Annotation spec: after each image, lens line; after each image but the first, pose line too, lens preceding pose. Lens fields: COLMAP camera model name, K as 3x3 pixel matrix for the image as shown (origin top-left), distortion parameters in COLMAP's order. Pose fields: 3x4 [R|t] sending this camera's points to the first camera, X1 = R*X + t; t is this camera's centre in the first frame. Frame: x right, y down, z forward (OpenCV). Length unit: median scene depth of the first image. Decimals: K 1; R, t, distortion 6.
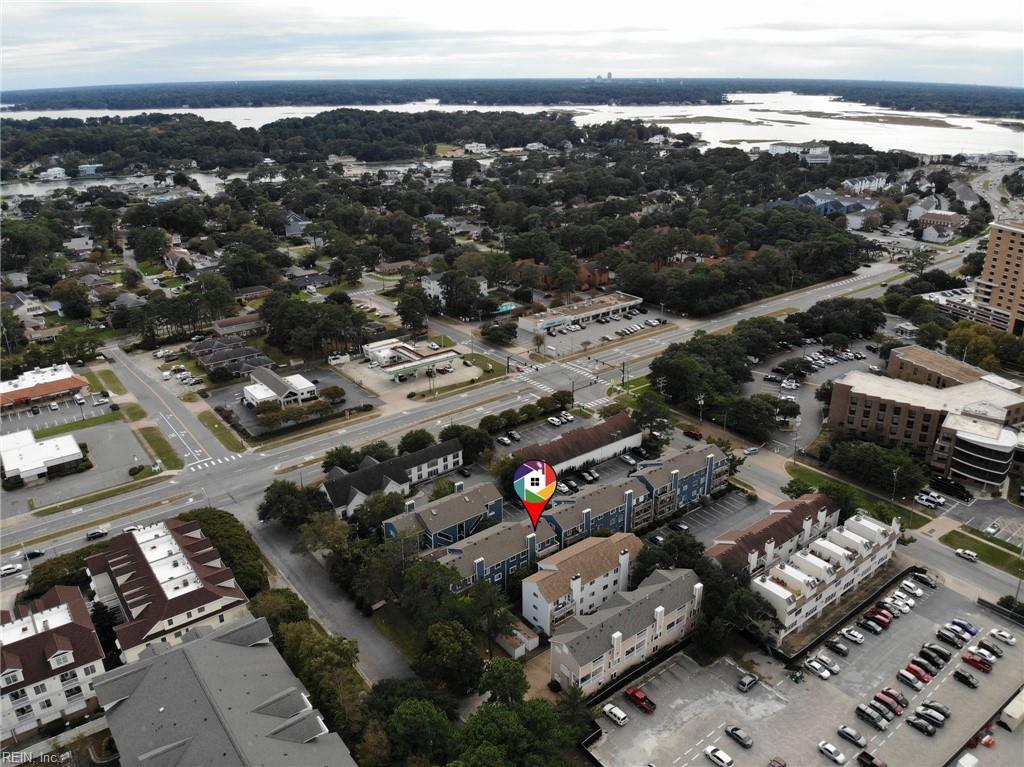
lens RADIAL K [[732.3, 0, 512.0], [0, 732.3, 383.5], [0, 0, 1]] dist [0.106071, -0.224831]
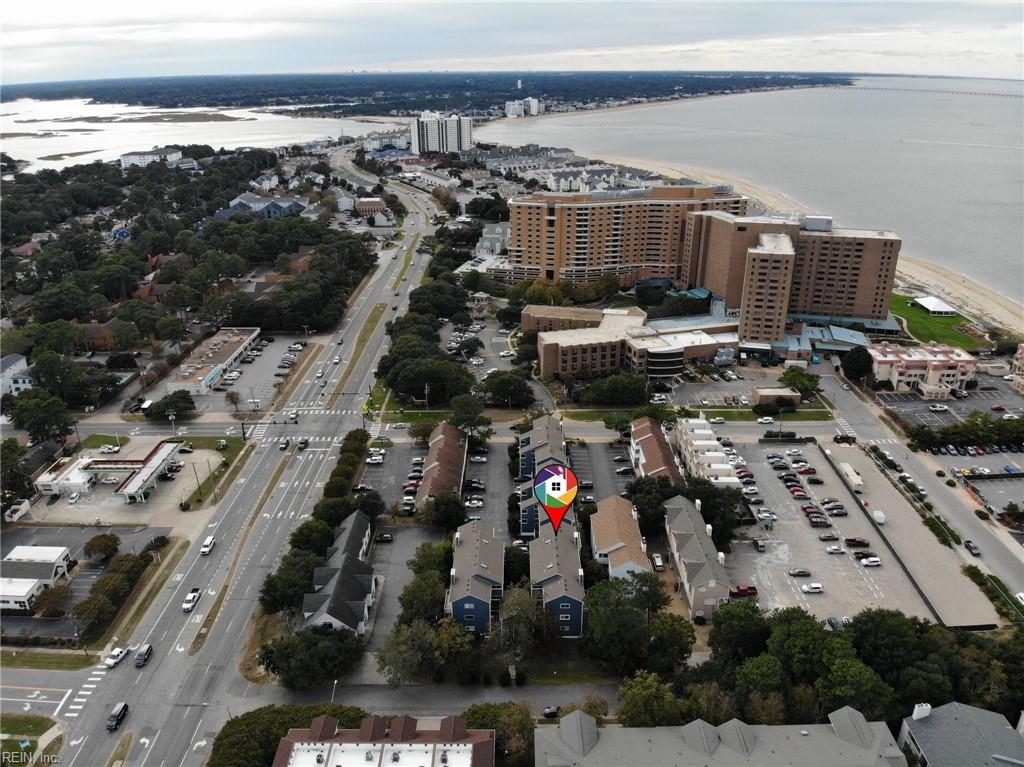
lens RADIAL K [[732.3, 0, 512.0], [0, 732.3, 383.5], [0, 0, 1]] dist [0.106071, -0.224831]
pose [[0.614556, -0.305071, 0.727498, -0.428739], [0.302550, 0.942827, 0.139787, -0.105806], [-0.728550, 0.134198, 0.671719, 0.173386]]
